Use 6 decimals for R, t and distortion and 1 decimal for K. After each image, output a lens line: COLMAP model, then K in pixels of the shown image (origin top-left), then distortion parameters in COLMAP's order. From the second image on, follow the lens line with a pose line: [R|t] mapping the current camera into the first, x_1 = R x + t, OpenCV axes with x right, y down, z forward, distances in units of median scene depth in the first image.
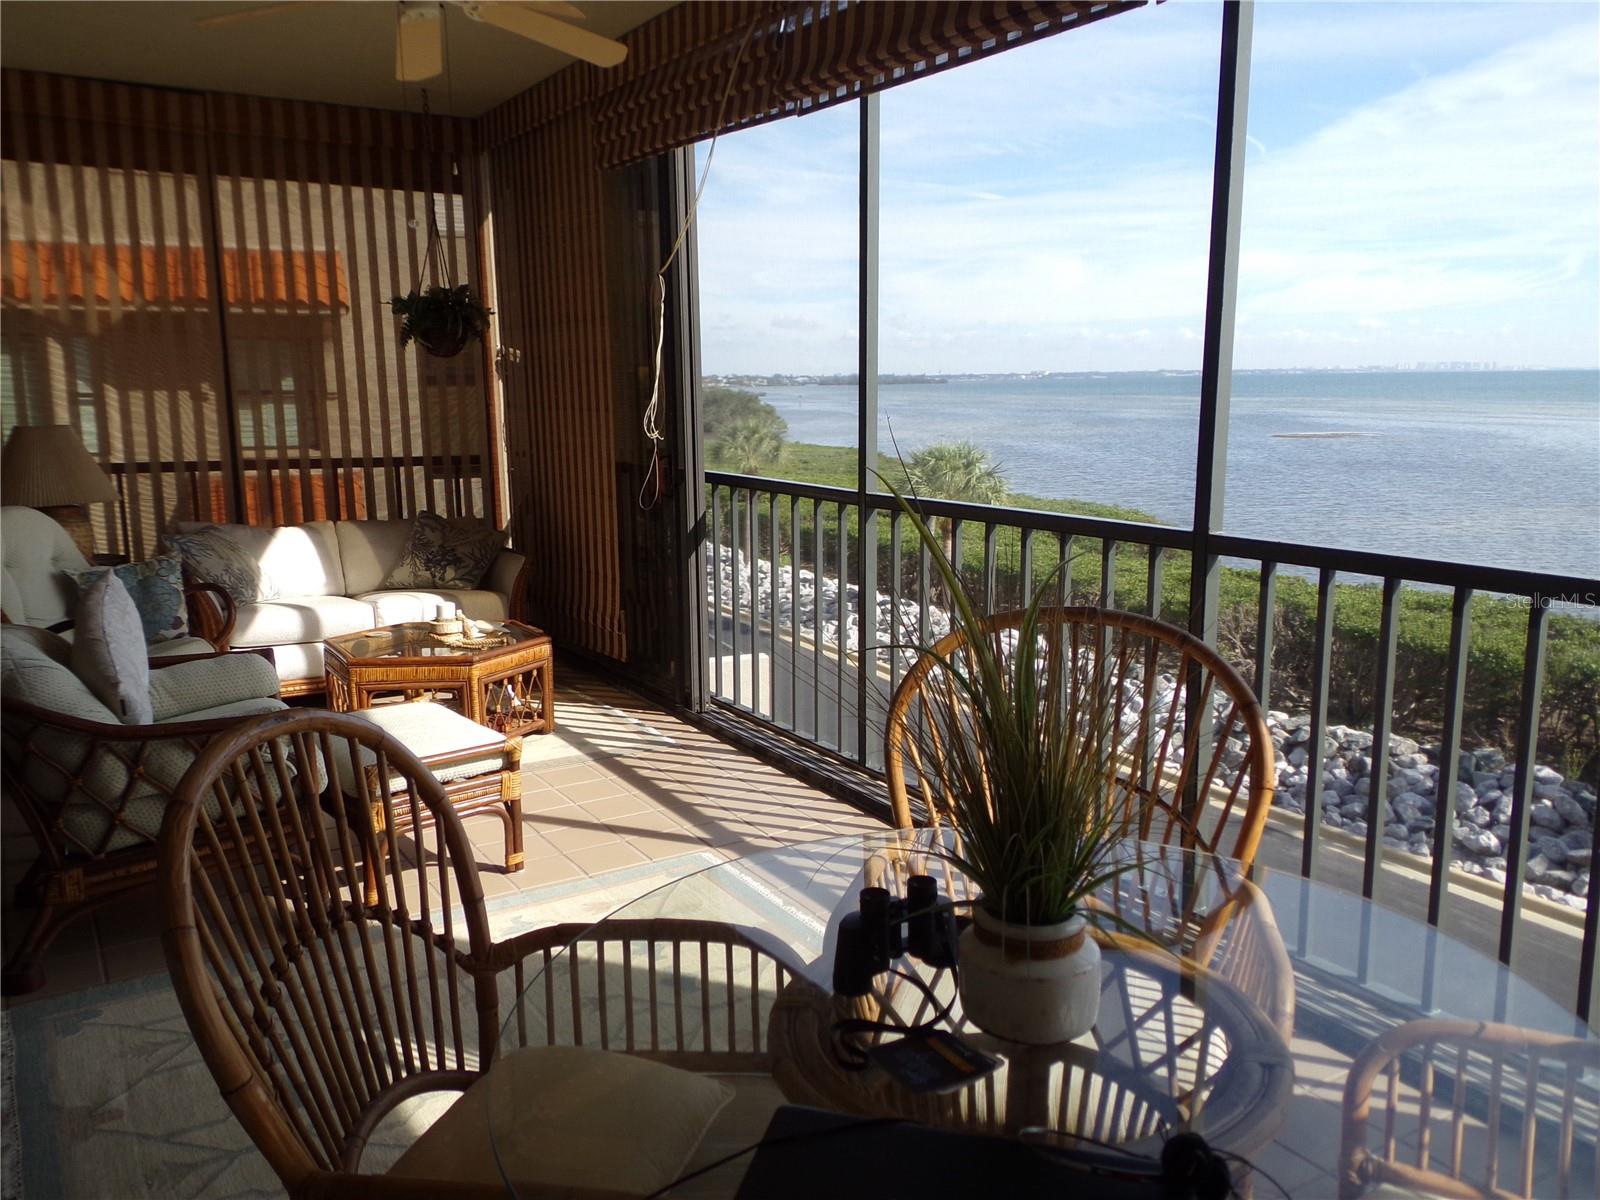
lens RADIAL K [[1271.1, 0, 805.1], [0, 1271.1, 605.8], [0, 0, 1]] dist [0.145455, -0.177530]
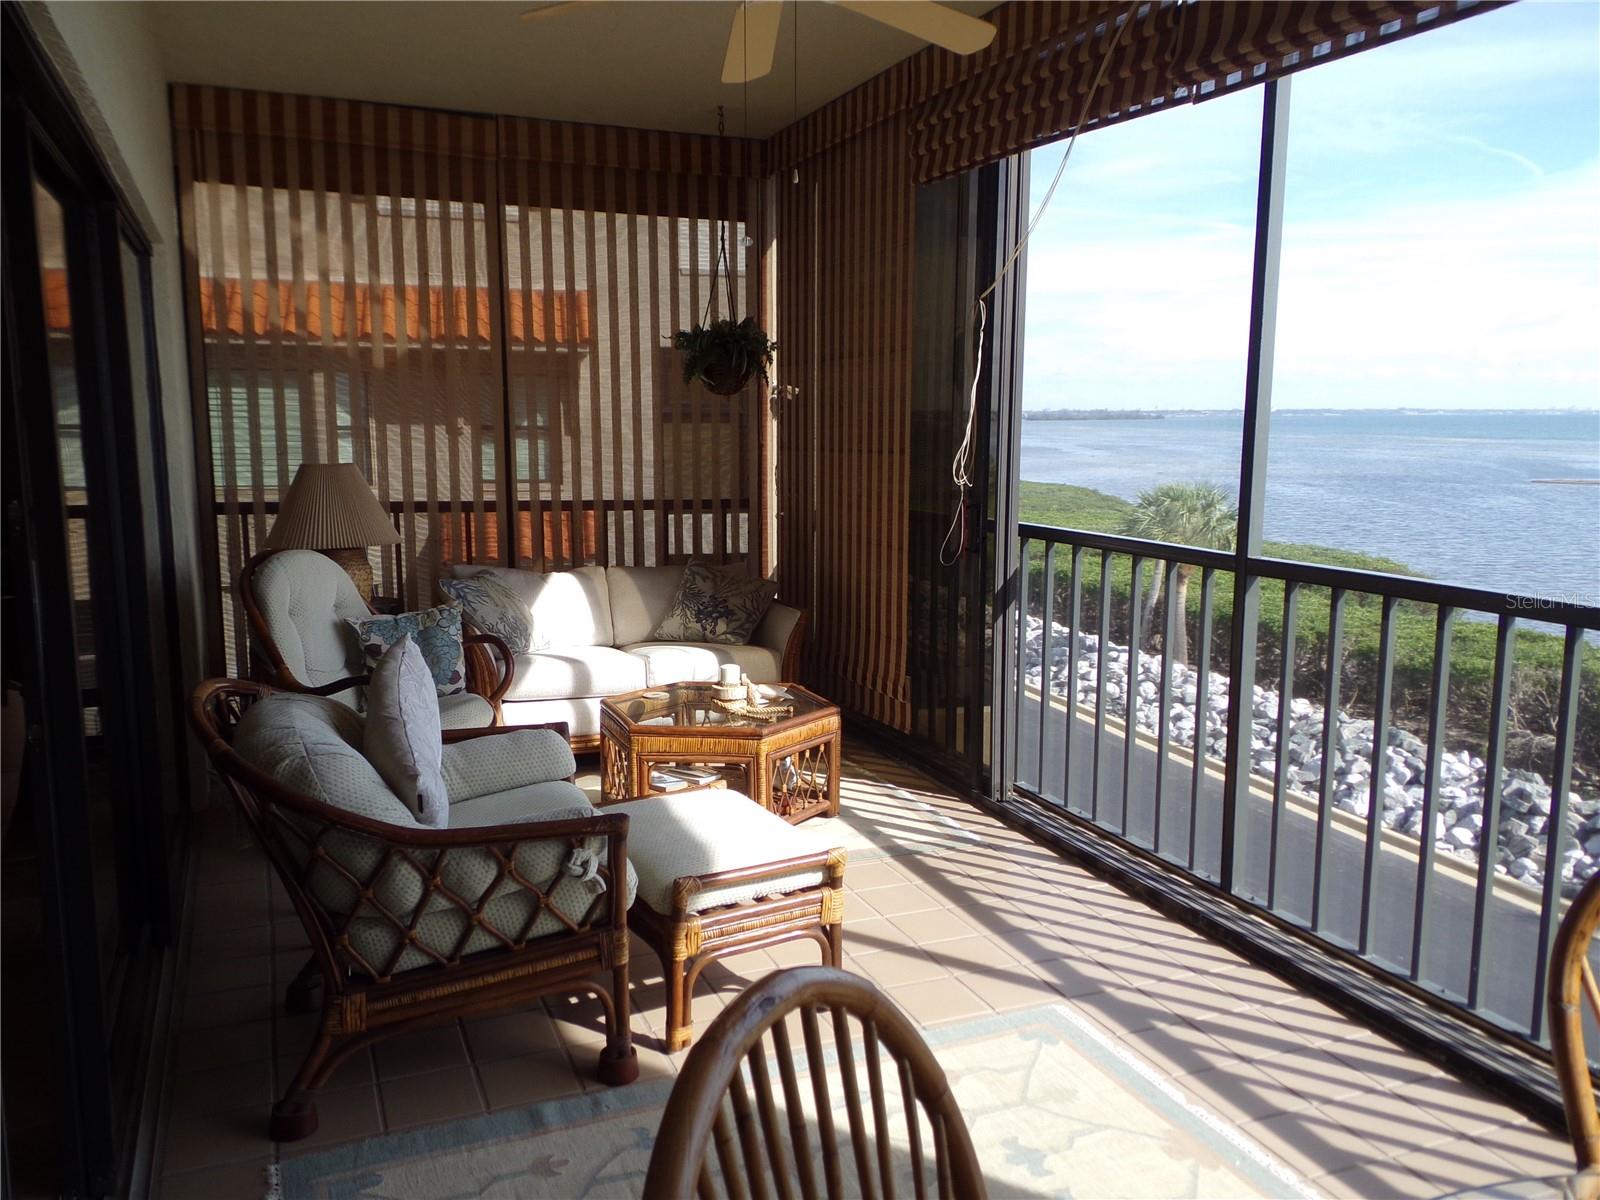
lens RADIAL K [[1271.1, 0, 797.7], [0, 1271.1, 607.2], [0, 0, 1]] dist [0.145455, -0.177530]
pose [[0.986580, 0.034047, -0.159691, -0.087905], [-0.038094, 0.999024, -0.022347, -0.024158], [0.158774, 0.028131, 0.986914, 0.120397]]
